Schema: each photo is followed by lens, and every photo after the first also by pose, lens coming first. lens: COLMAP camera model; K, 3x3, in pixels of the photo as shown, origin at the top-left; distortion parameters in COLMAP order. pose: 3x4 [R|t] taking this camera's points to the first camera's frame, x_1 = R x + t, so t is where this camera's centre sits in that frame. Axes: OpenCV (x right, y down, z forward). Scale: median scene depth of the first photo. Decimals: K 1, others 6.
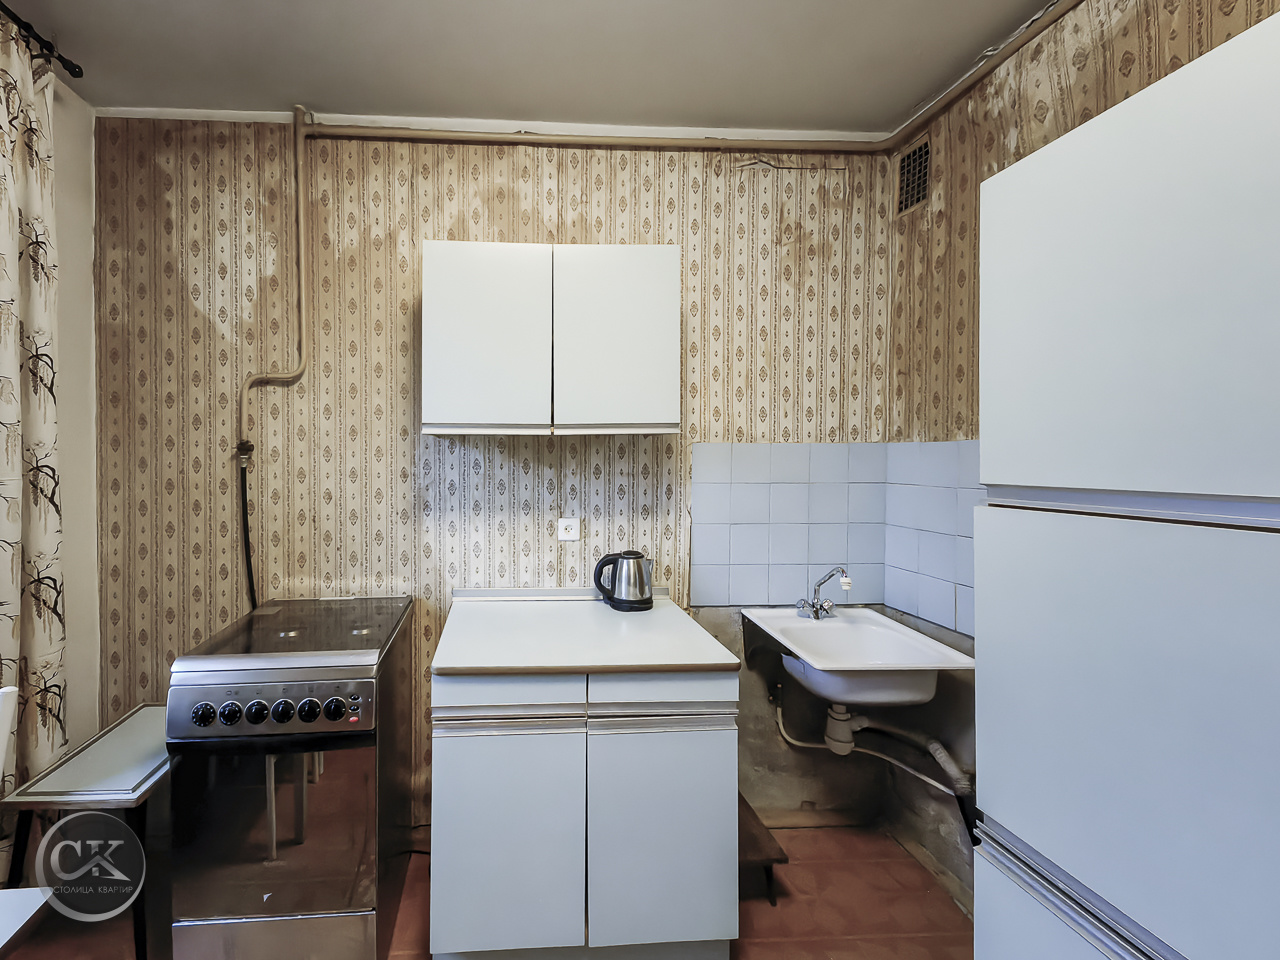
lens RADIAL K [[530.6, 0, 545.9], [0, 530.6, 458.3], [0, 0, 1]] dist [0.023236, -0.008879]
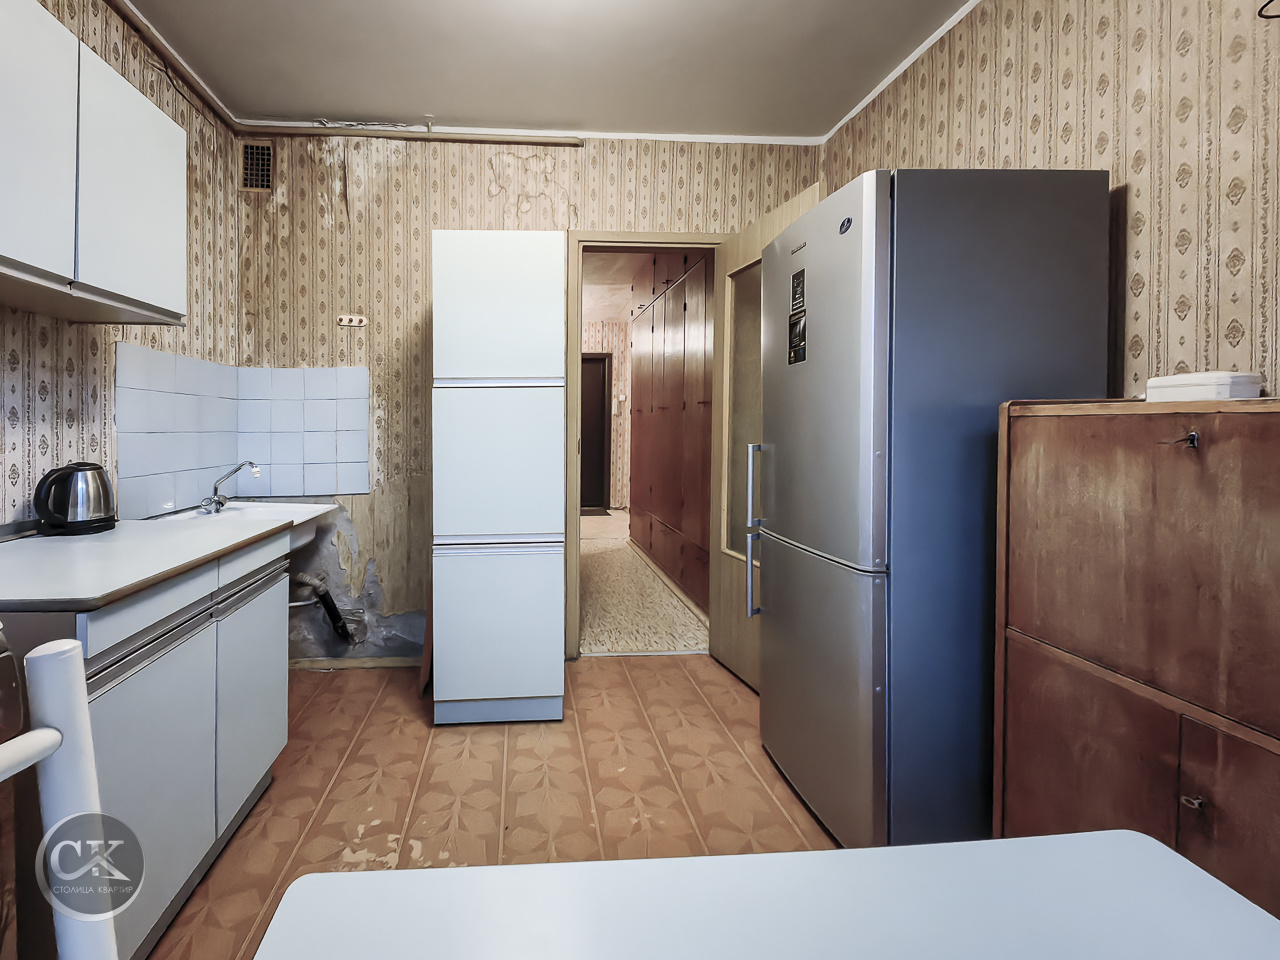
lens RADIAL K [[542.9, 0, 504.5], [0, 542.9, 442.5], [0, 0, 1]] dist [0.028277, -0.024177]
pose [[0.052799, -0.018702, 0.998430, -0.605794], [0.000594, 0.999825, 0.018697, 0.123378], [-0.998605, -0.000394, 0.052800, 0.307521]]
